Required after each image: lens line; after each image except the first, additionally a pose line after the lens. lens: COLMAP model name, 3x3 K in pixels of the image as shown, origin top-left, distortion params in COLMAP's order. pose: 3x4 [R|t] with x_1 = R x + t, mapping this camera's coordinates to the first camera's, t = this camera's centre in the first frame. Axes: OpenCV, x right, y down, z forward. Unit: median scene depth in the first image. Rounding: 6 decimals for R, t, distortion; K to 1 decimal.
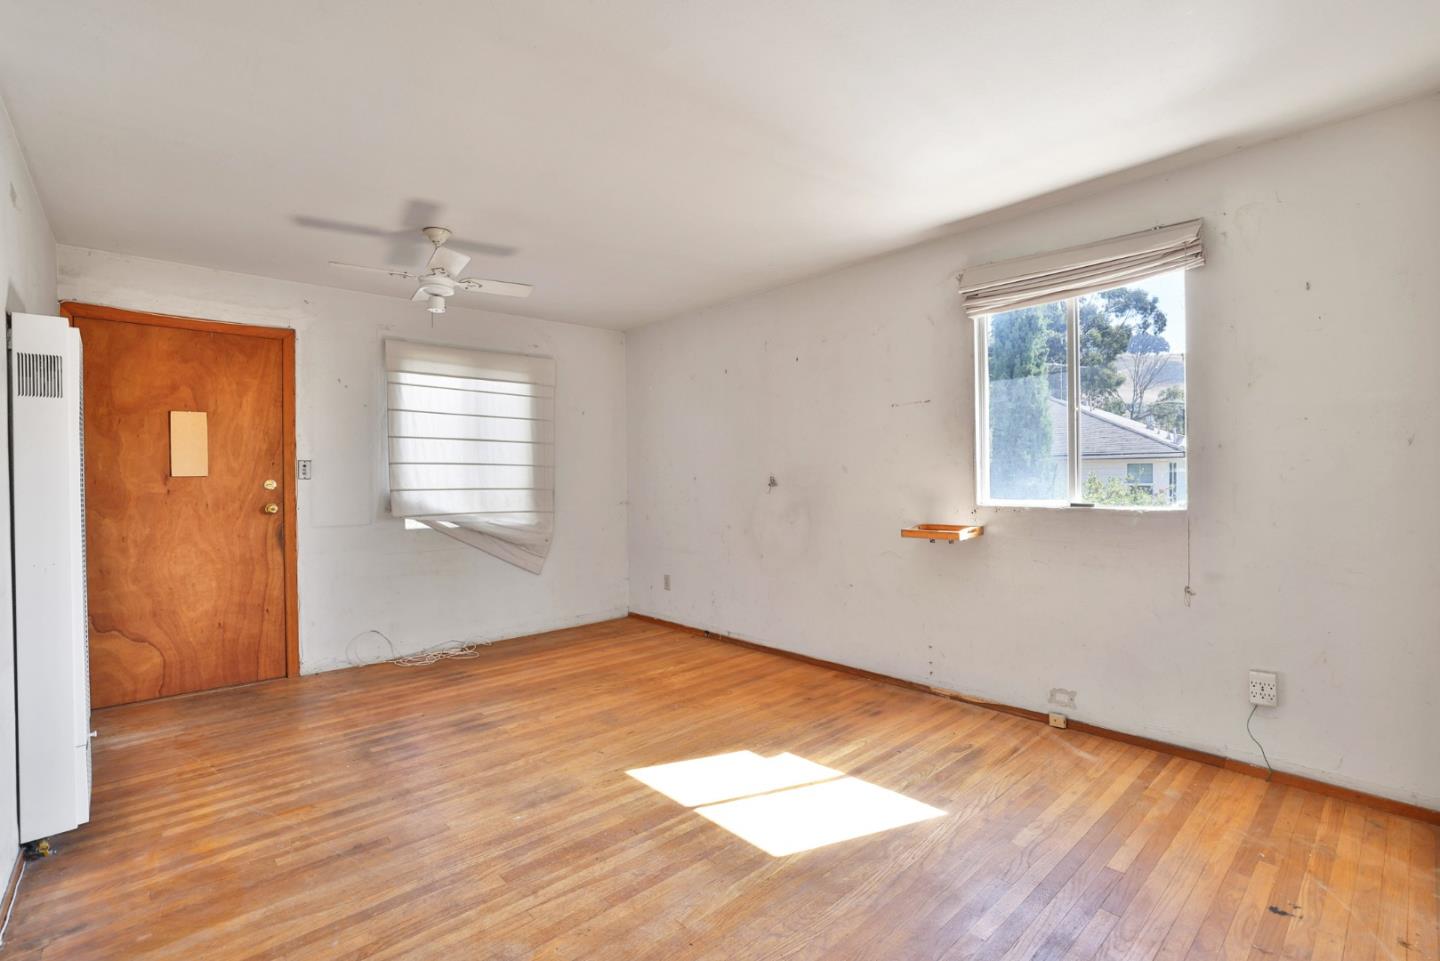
lens RADIAL K [[660.2, 0, 720.0], [0, 660.2, 480.5], [0, 0, 1]] dist [-0.051768, 0.019743]
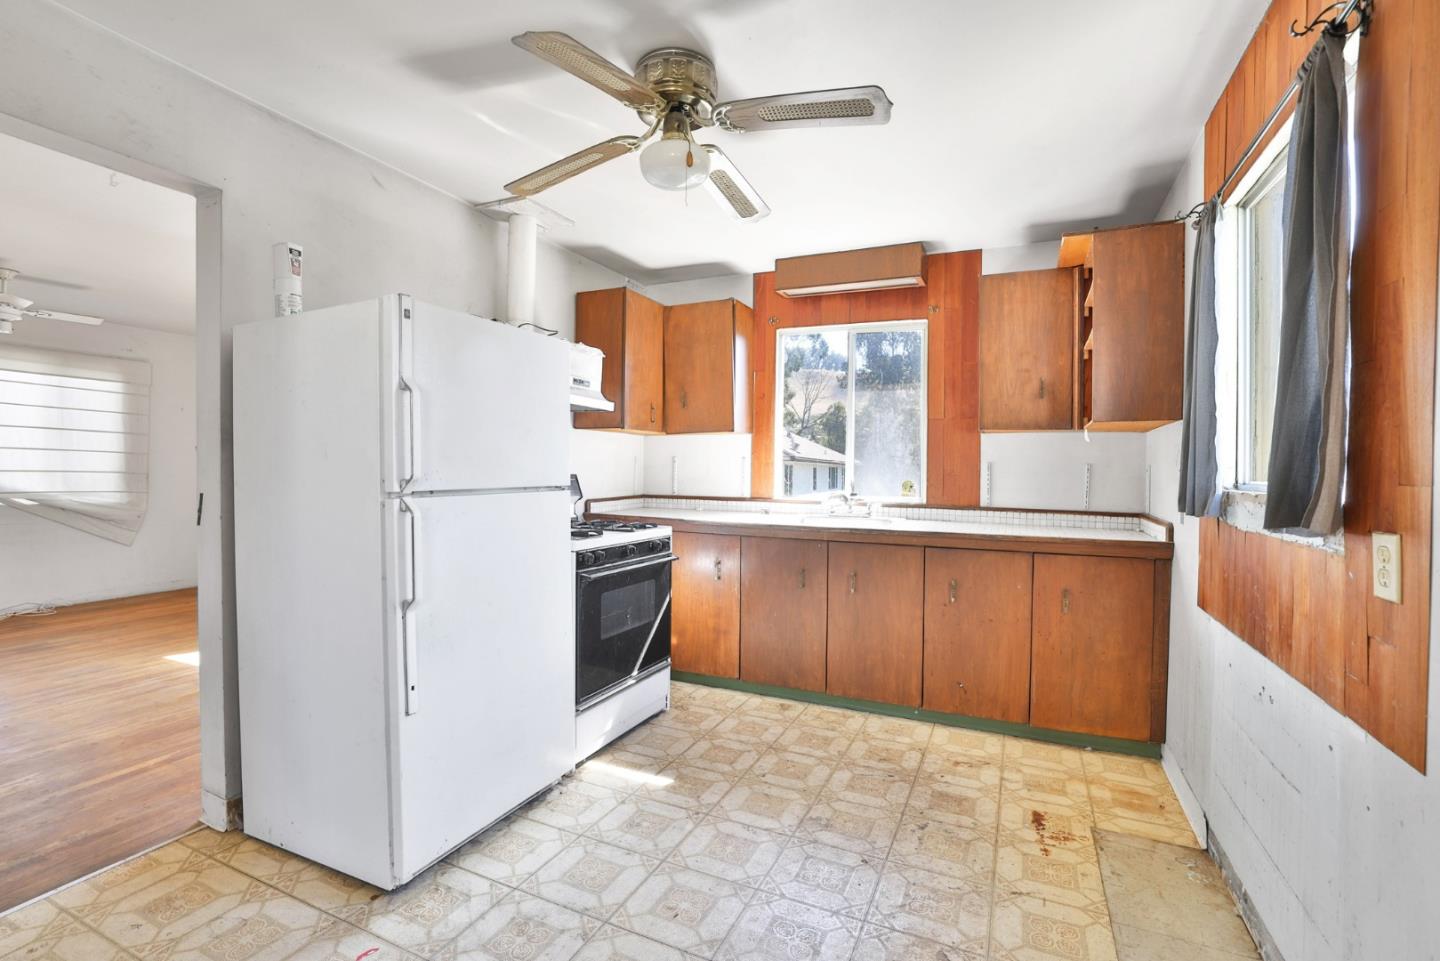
lens RADIAL K [[660.2, 0, 720.0], [0, 660.2, 480.5], [0, 0, 1]] dist [-0.051768, 0.019743]
pose [[0.920570, 0.016206, 0.390241, 0.442980], [-0.018821, 0.999819, 0.002879, 0.006626], [-0.390123, -0.009995, 0.920708, -0.830544]]
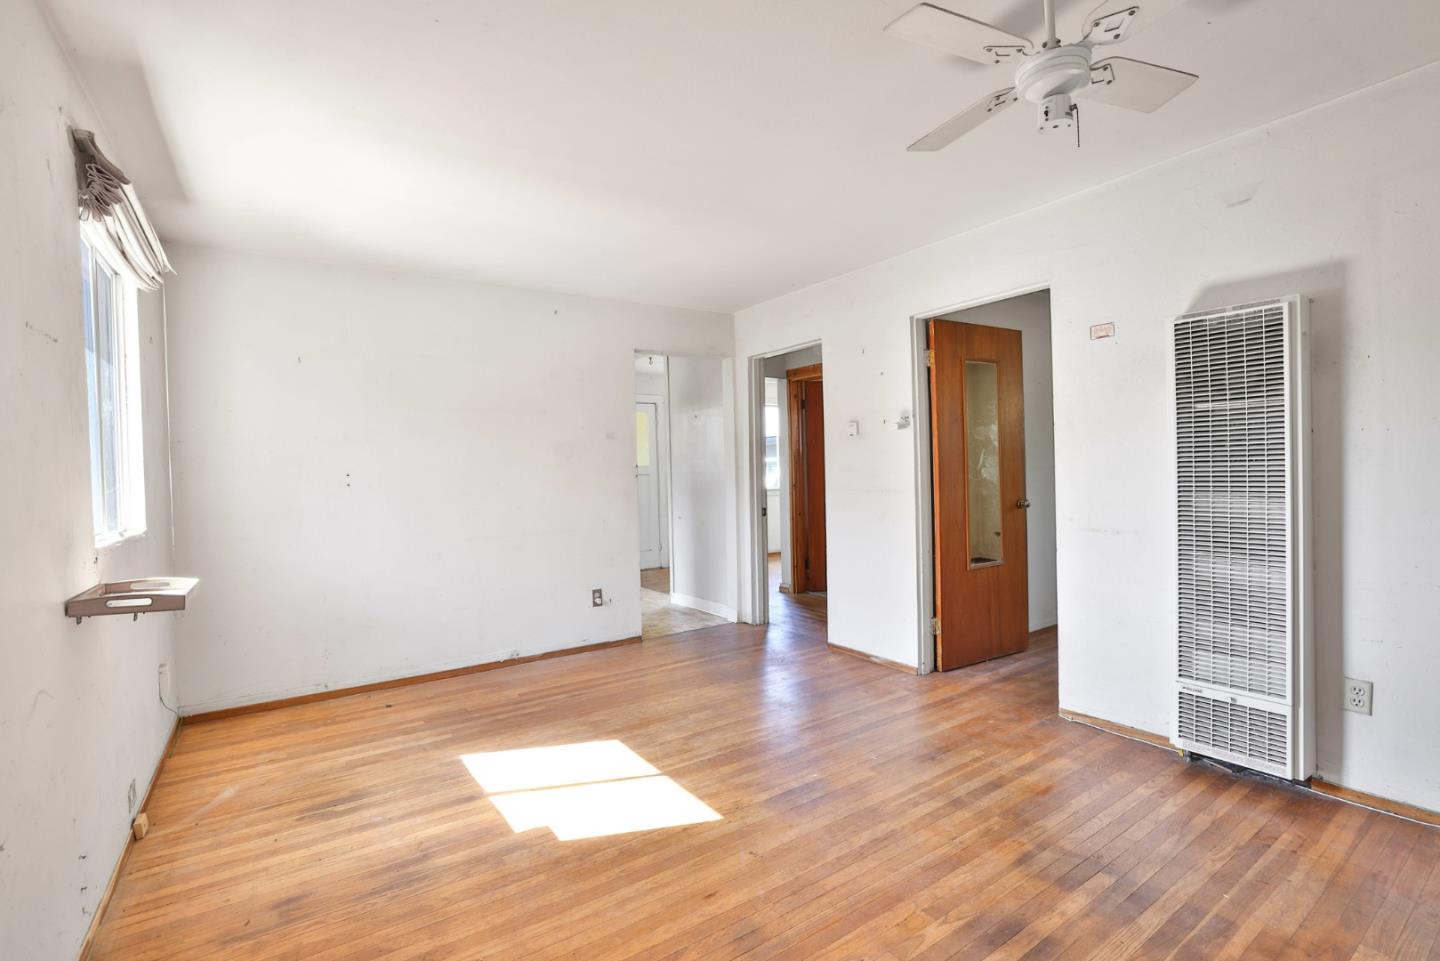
lens RADIAL K [[660.2, 0, 720.0], [0, 660.2, 480.5], [0, 0, 1]] dist [-0.051768, 0.019743]
pose [[-0.990104, 0.040432, 0.134389, -0.266976], [0.043732, 0.998808, 0.021692, -0.010859], [-0.133351, 0.027354, -0.990691, 1.753011]]
